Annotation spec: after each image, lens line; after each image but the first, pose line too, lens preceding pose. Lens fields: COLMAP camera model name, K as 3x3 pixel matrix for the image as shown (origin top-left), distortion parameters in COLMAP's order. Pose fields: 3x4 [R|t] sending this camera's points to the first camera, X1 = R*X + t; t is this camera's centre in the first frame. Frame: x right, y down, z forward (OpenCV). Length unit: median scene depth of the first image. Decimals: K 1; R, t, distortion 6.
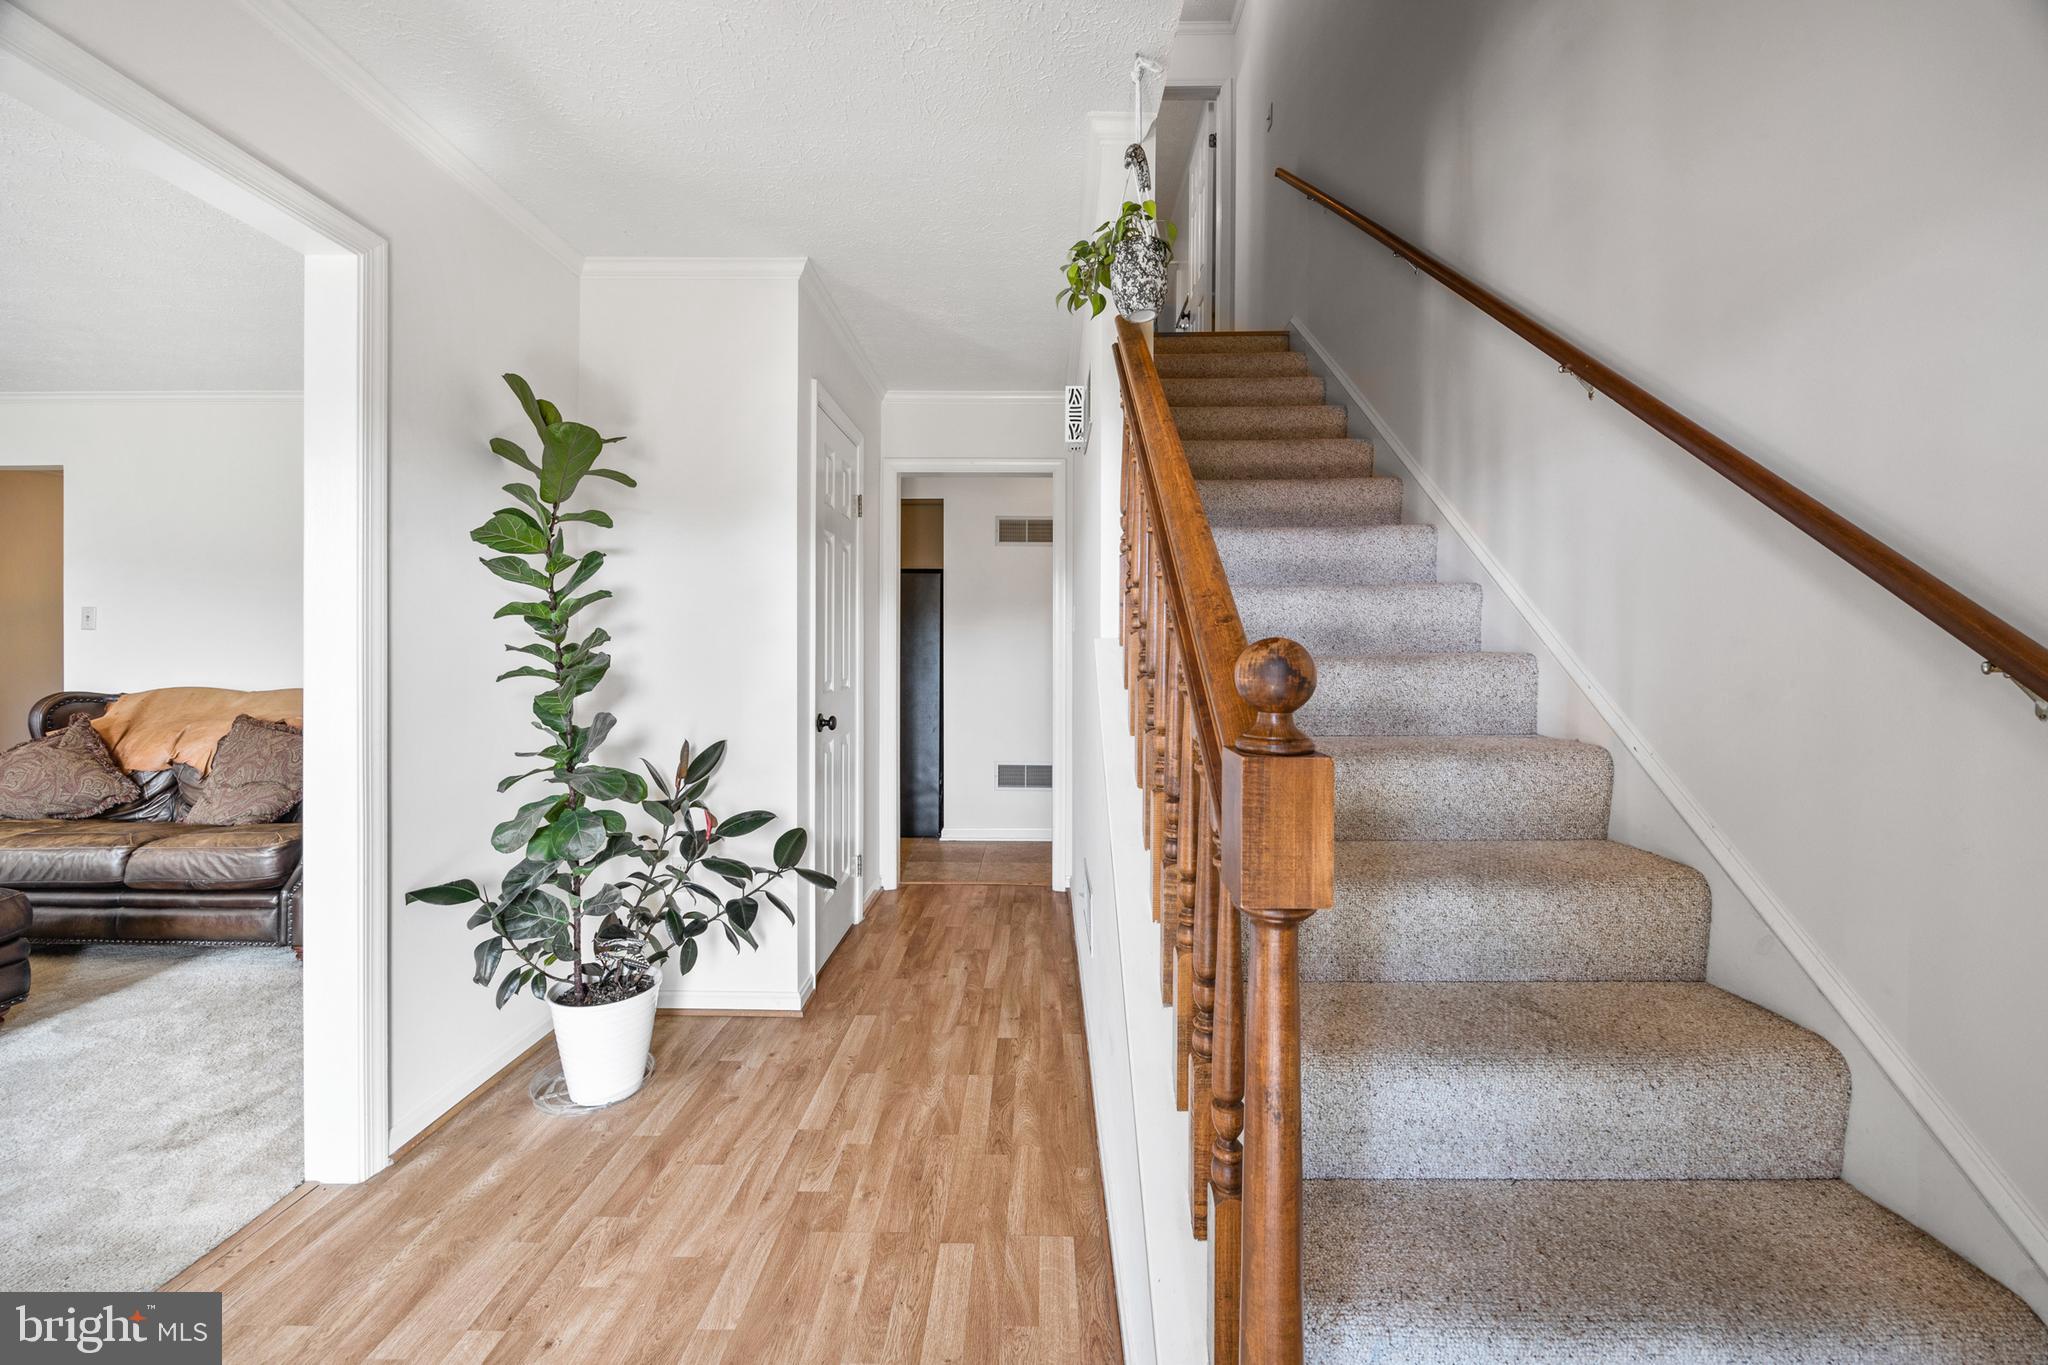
lens RADIAL K [[786.1, 0, 1019.9], [0, 786.1, 672.3], [0, 0, 1]] dist [-0.000895, 0.000549]
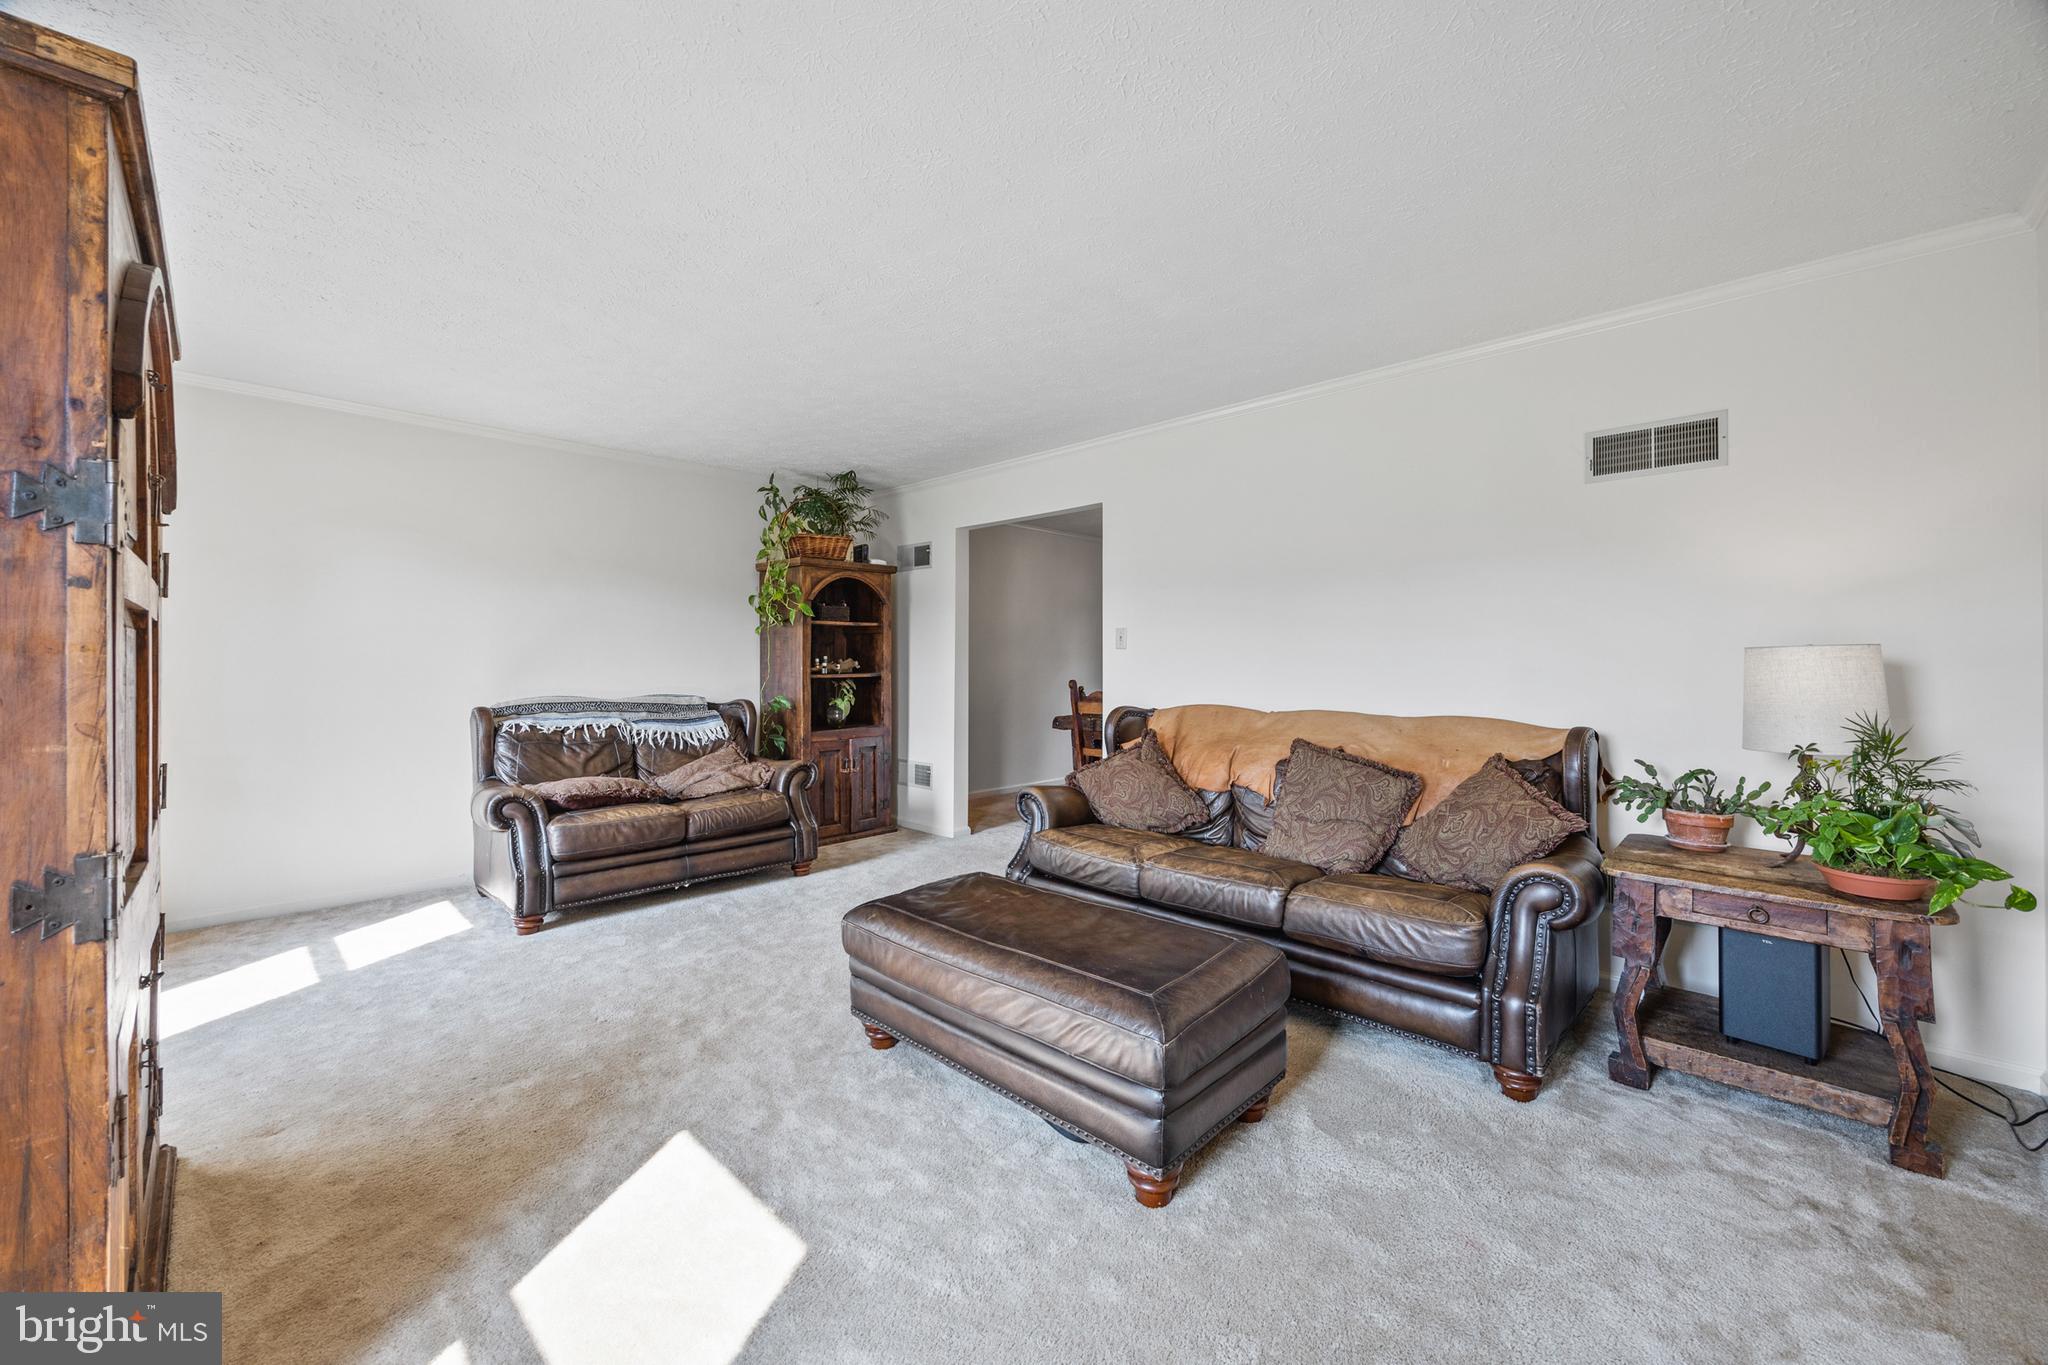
lens RADIAL K [[786.1, 0, 1022.6], [0, 786.1, 672.4], [0, 0, 1]] dist [-0.000895, 0.000549]
pose [[0.737451, 0.002921, -0.675394, -0.636531], [-0.011731, 0.999895, -0.008485, -0.012556], [0.675299, 0.014180, 0.737408, 0.112617]]
